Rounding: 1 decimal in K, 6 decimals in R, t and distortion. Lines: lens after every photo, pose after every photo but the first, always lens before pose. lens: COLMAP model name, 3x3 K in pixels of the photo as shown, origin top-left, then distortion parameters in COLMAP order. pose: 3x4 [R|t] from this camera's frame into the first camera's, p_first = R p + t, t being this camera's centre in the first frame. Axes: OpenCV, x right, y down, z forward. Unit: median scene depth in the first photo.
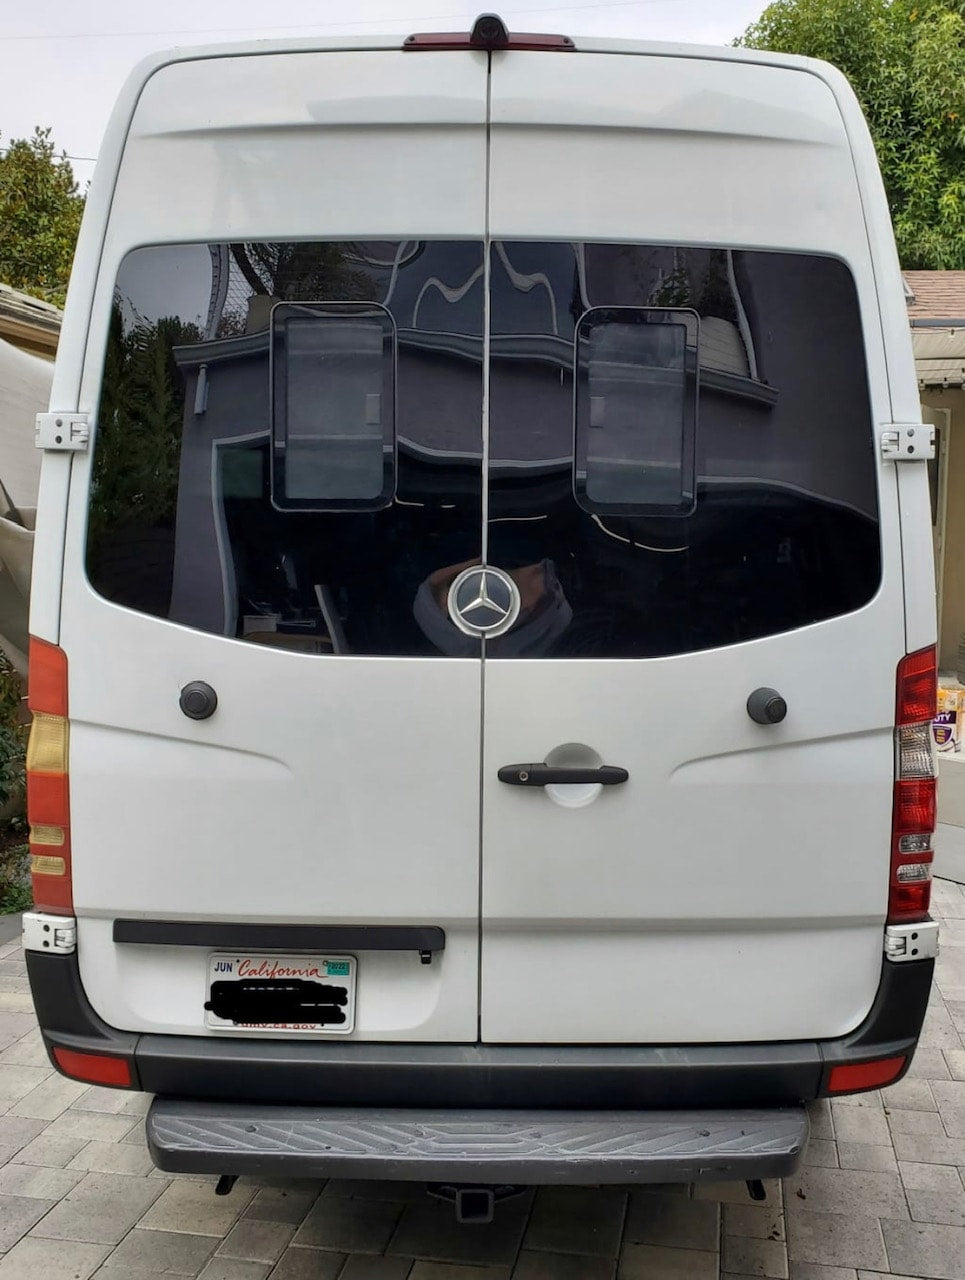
lens RADIAL K [[1345.7, 0, 482.5], [0, 1345.7, 640.0], [0, 0, 1]] dist [0.015886, 0.002795]
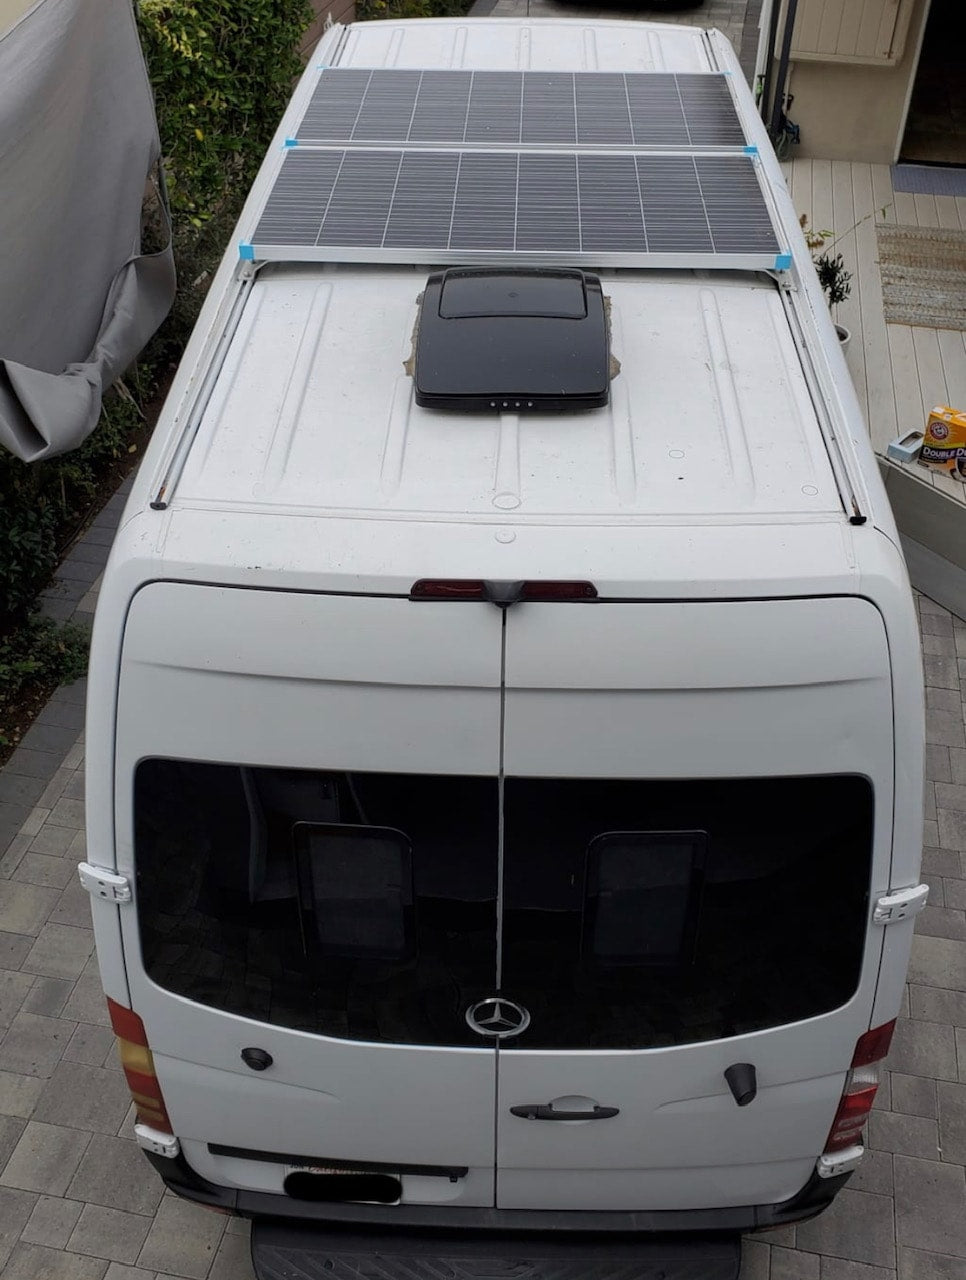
lens RADIAL K [[1345.7, 0, 483.0], [0, 1345.7, 640.0], [0, 0, 1]] dist [0.015886, 0.002795]
pose [[0.999382, 0.015008, -0.031796, 0.019536], [0.006184, 0.815199, 0.579147, -0.940158], [0.034612, -0.578986, 0.814603, 0.253998]]
